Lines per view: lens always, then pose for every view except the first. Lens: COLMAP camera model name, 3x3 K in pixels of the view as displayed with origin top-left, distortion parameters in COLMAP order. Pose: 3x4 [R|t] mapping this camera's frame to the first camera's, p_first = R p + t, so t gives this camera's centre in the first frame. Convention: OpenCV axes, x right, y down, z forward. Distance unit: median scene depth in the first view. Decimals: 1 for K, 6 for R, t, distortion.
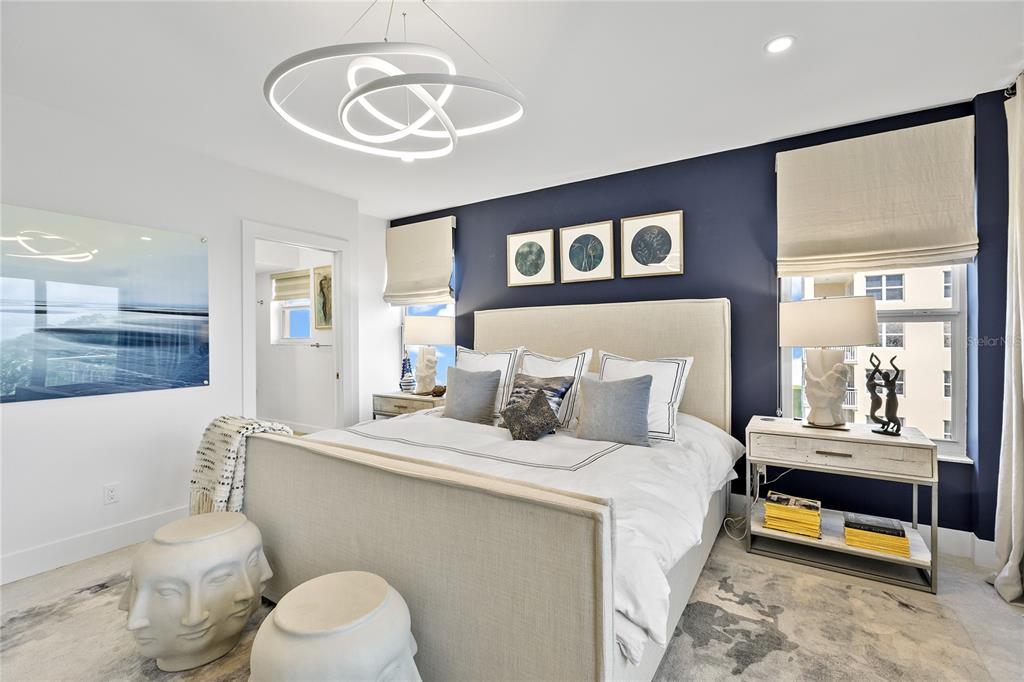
lens RADIAL K [[449.8, 0, 513.3], [0, 449.8, 341.7], [0, 0, 1]] dist [0.002378, -0.000031]
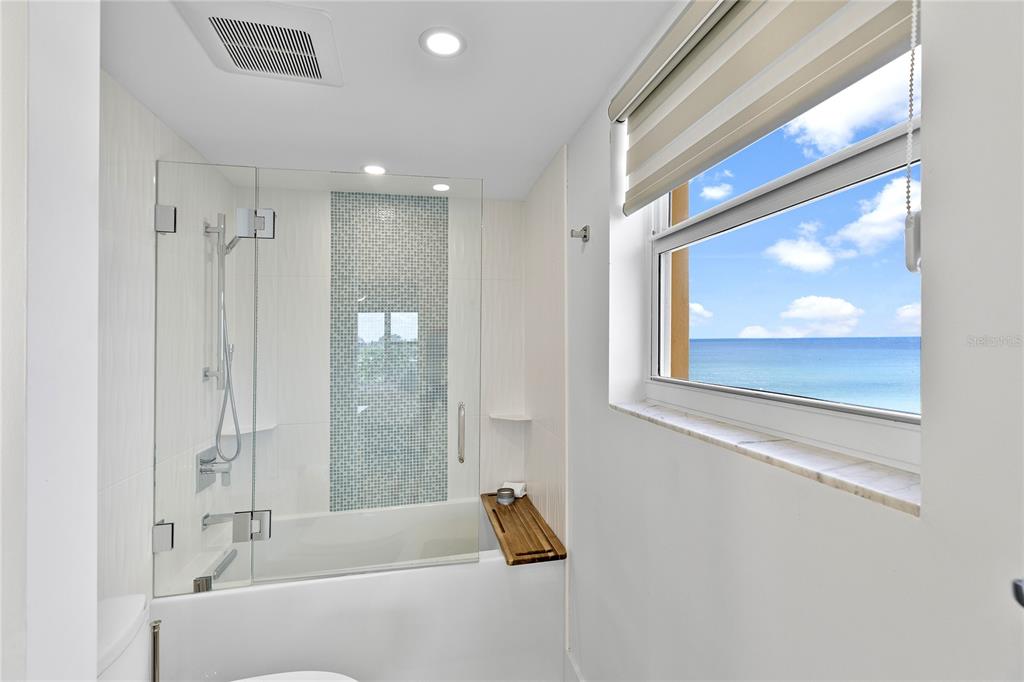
lens RADIAL K [[449.8, 0, 504.8], [0, 449.8, 350.6], [0, 0, 1]] dist [0.002378, -0.000031]
pose [[0.716032, 0.021452, -0.697738, -0.409454], [-0.007760, 0.999711, 0.022773, -0.023016], [0.698025, -0.010892, 0.715991, 0.785814]]
